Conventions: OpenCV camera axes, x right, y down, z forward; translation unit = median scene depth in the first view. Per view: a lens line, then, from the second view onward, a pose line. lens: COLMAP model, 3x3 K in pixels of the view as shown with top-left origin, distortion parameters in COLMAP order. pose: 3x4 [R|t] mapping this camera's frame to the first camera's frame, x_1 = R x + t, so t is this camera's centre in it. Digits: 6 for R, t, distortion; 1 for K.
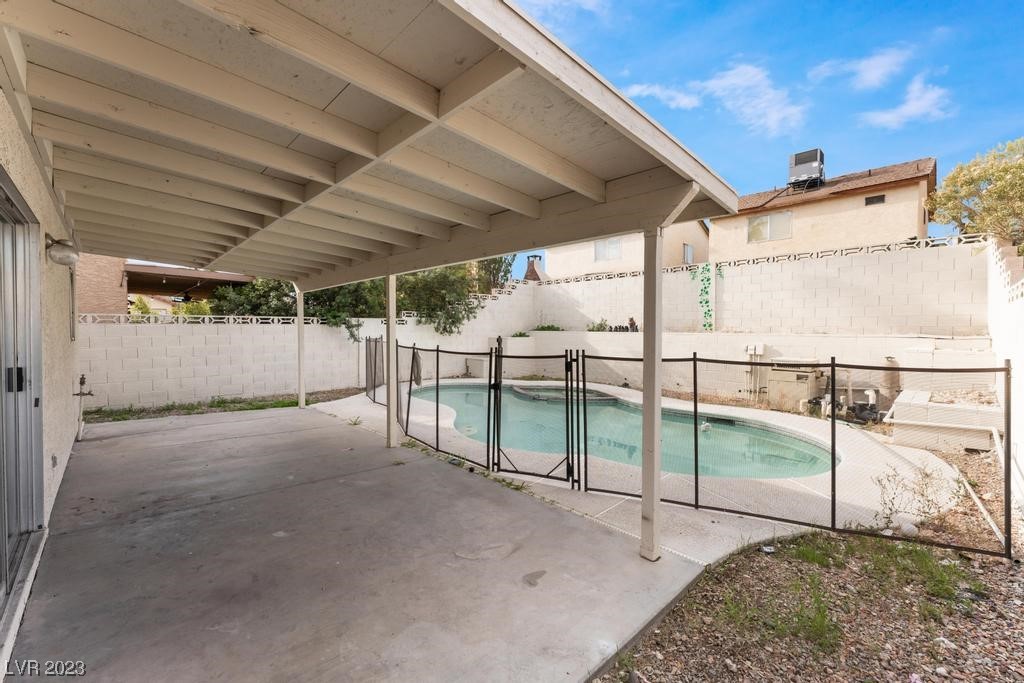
lens RADIAL K [[421.1, 0, 506.6], [0, 421.1, 342.0], [0, 0, 1]] dist [-0.002024, -0.000157]
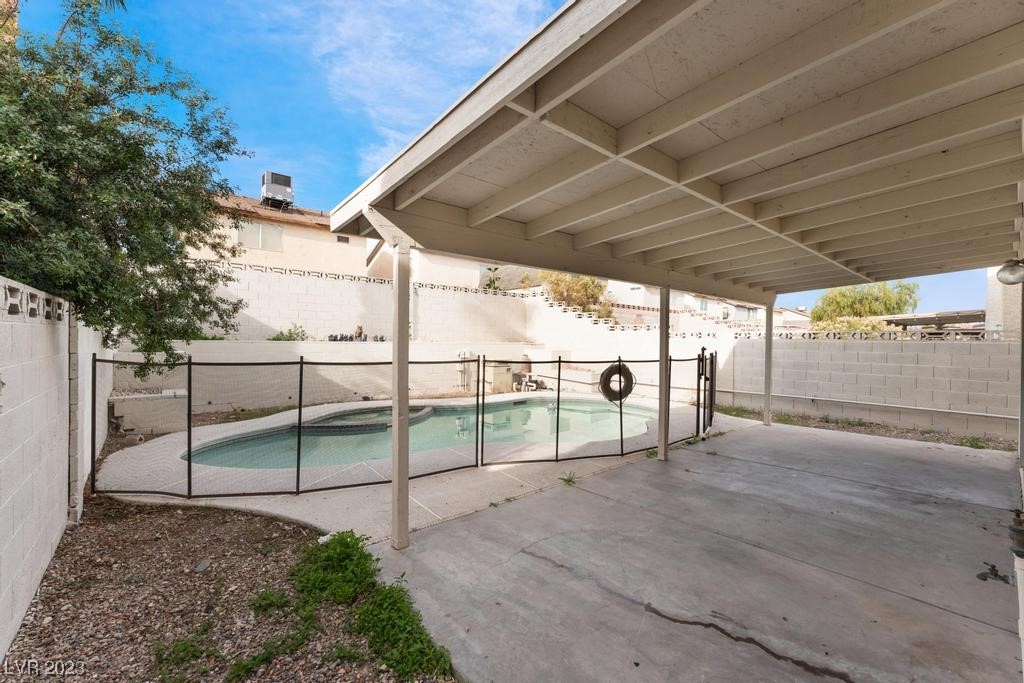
lens RADIAL K [[418.8, 0, 512.0], [0, 418.8, 341.5], [0, 0, 1]] dist [0.001933, 0.000533]
pose [[0.049221, -0.004619, 0.998777, -1.094077], [0.017810, 0.999834, 0.003746, -0.039120], [-0.998629, 0.017604, 0.049296, 1.107258]]
